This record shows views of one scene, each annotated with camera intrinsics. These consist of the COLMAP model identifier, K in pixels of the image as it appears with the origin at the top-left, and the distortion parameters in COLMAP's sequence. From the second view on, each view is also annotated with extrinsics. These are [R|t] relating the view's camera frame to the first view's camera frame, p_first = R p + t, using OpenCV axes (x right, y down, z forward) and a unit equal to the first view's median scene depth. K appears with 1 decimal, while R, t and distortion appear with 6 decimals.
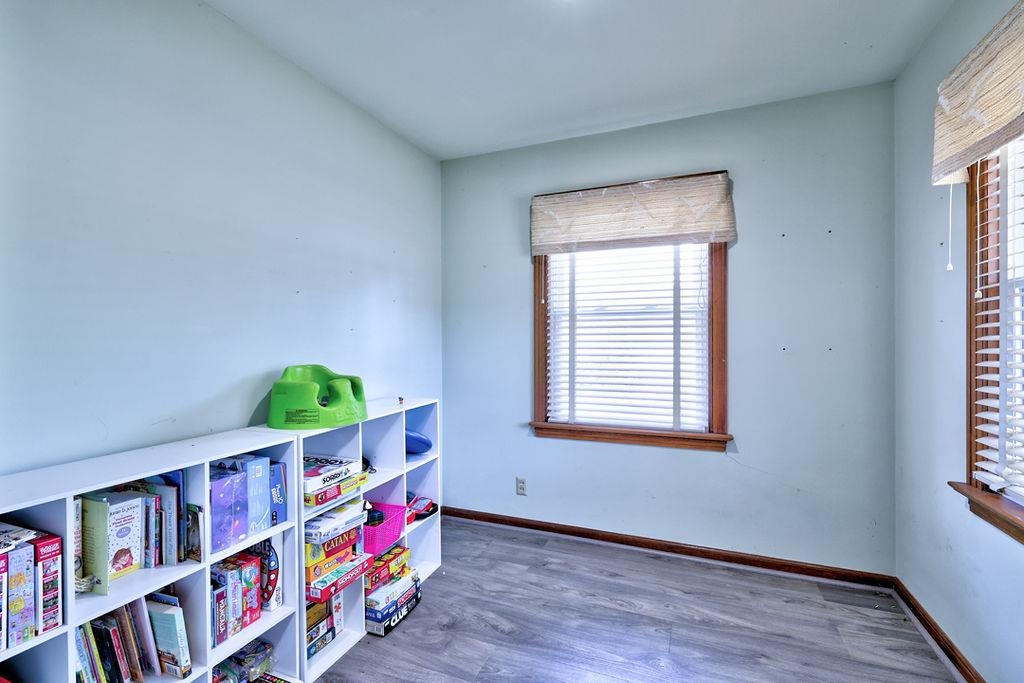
lens RADIAL K [[440.2, 0, 527.2], [0, 440.2, 344.6], [0, 0, 1]] dist [0.002174, -0.000820]
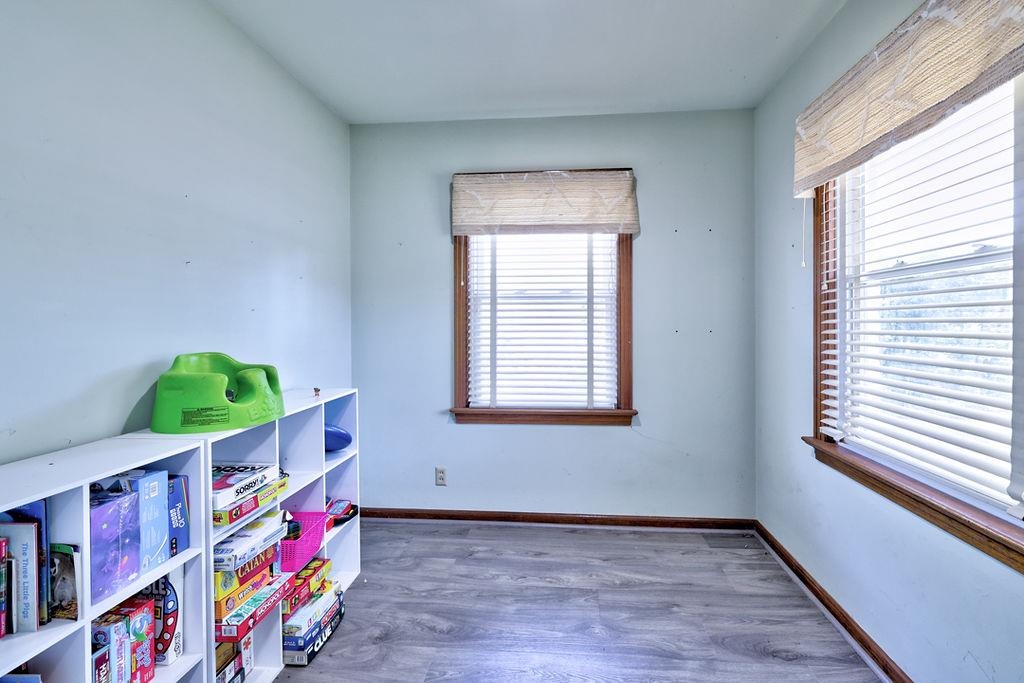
lens RADIAL K [[440.2, 0, 538.6], [0, 440.2, 328.6], [0, 0, 1]] dist [0.002174, -0.000820]
pose [[0.954672, -0.002820, 0.297647, -0.124502], [0.003073, 0.999995, -0.000381, 0.003030], [-0.297644, 0.001278, 0.954676, 0.033210]]
